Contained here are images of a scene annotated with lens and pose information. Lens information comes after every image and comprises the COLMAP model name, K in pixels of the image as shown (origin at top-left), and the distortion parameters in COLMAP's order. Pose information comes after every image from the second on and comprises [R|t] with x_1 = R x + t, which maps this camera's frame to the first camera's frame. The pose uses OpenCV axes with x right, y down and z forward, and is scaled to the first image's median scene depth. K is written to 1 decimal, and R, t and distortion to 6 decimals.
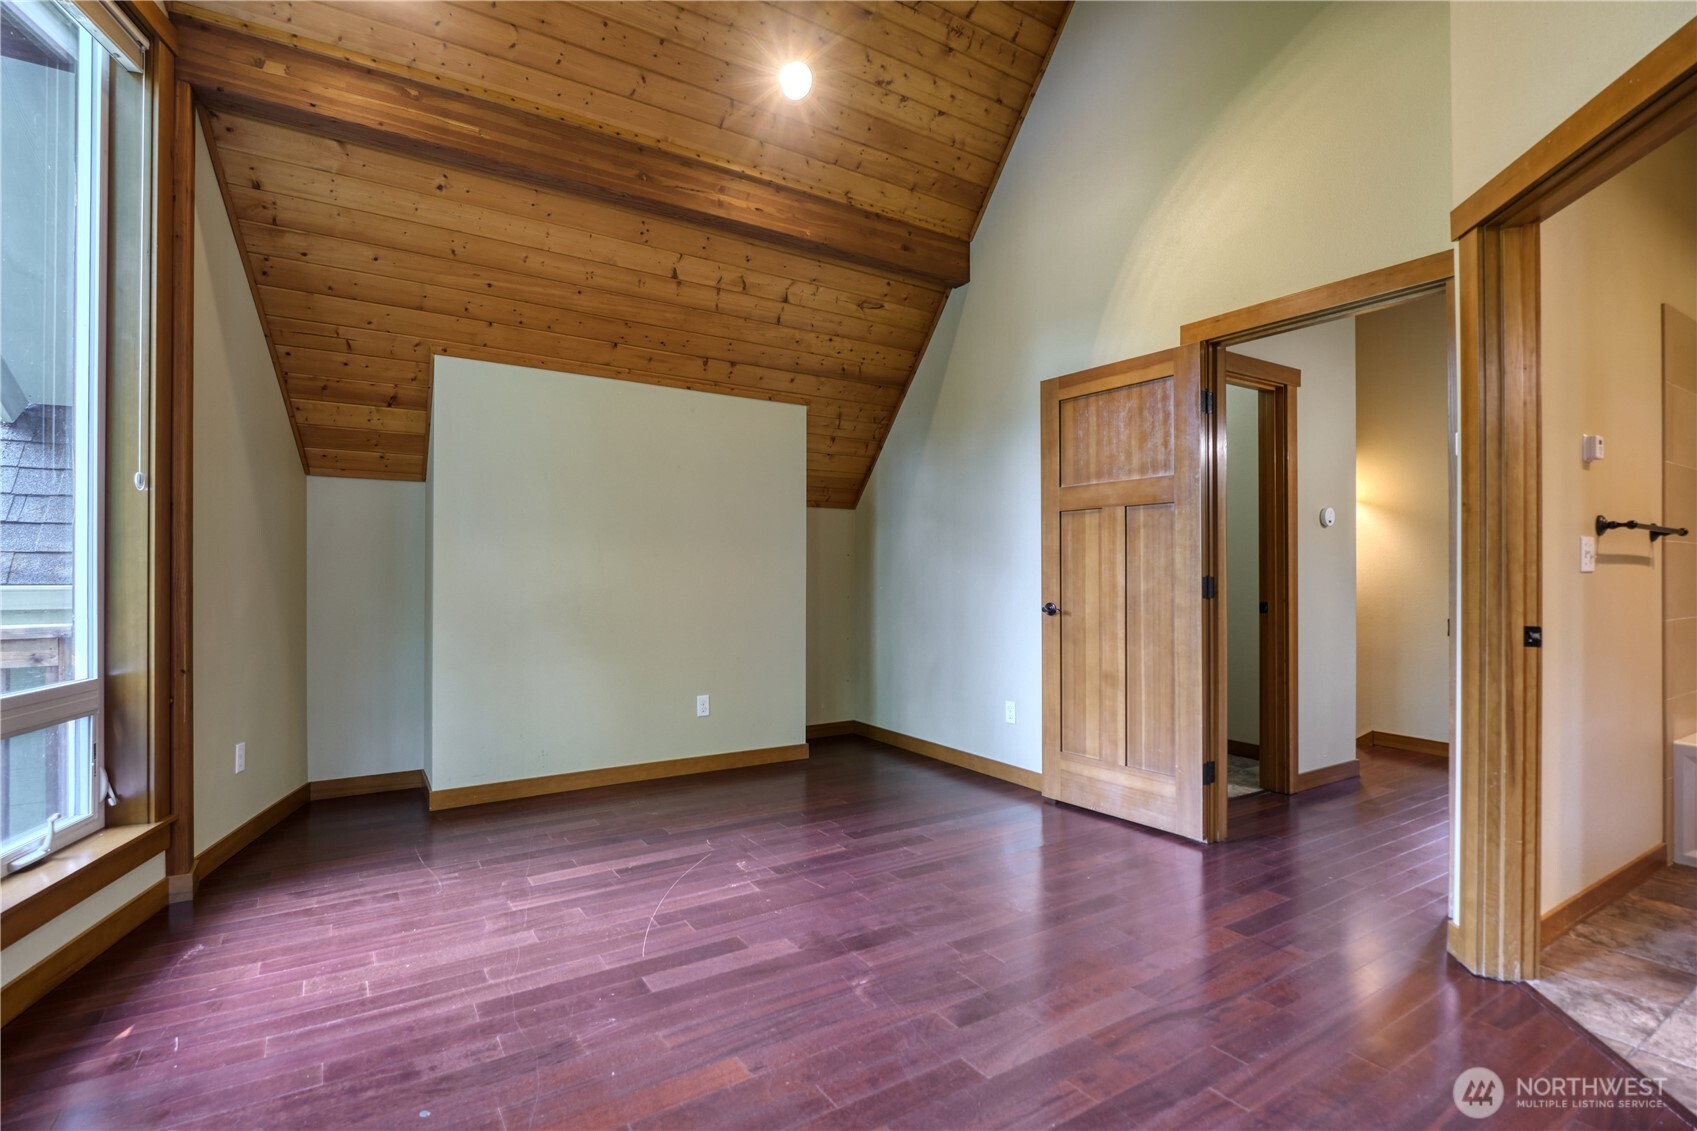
lens RADIAL K [[780.8, 0, 825.3], [0, 780.8, 570.0], [0, 0, 1]] dist [-0.006881, -0.004226]
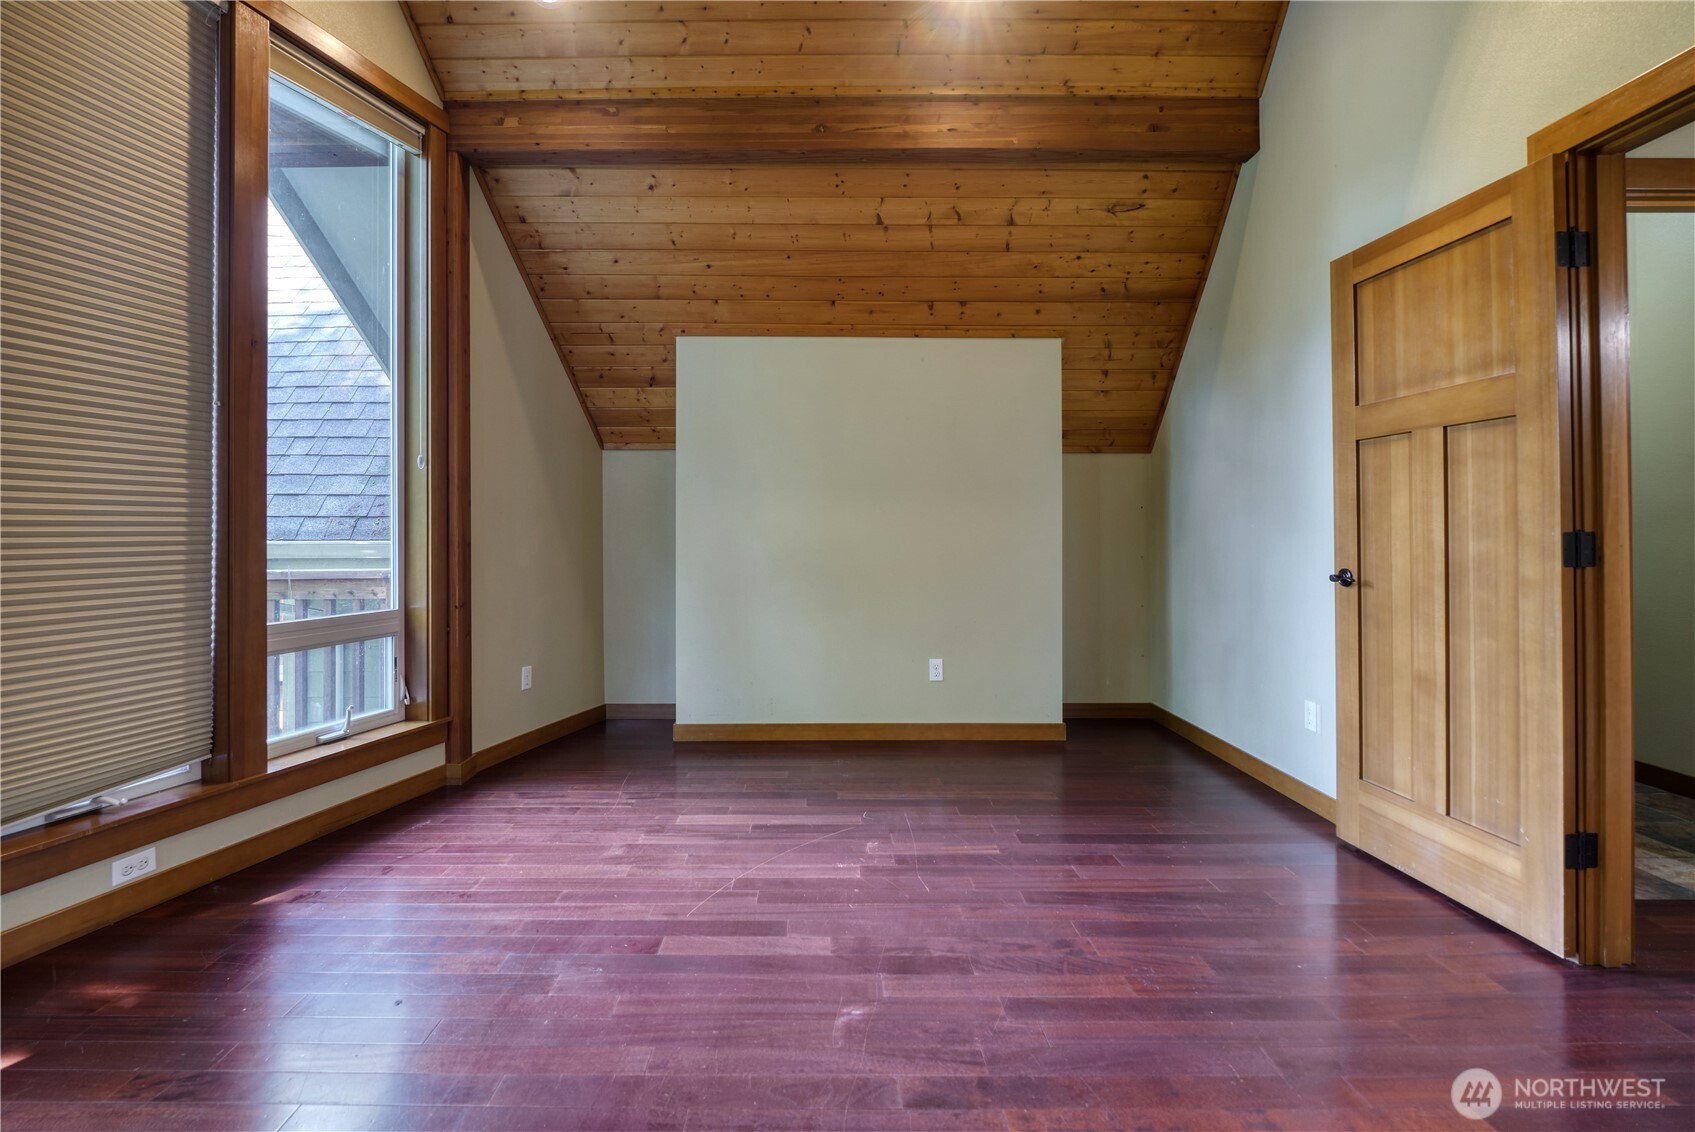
lens RADIAL K [[779.8, 0, 827.9], [0, 779.8, 525.3], [0, 0, 1]] dist [-0.006881, -0.004226]
pose [[0.852611, -0.006741, -0.522502, 0.279038], [0.006035, 0.999977, -0.003052, 0.001408], [0.522511, -0.000551, 0.852633, 0.157538]]
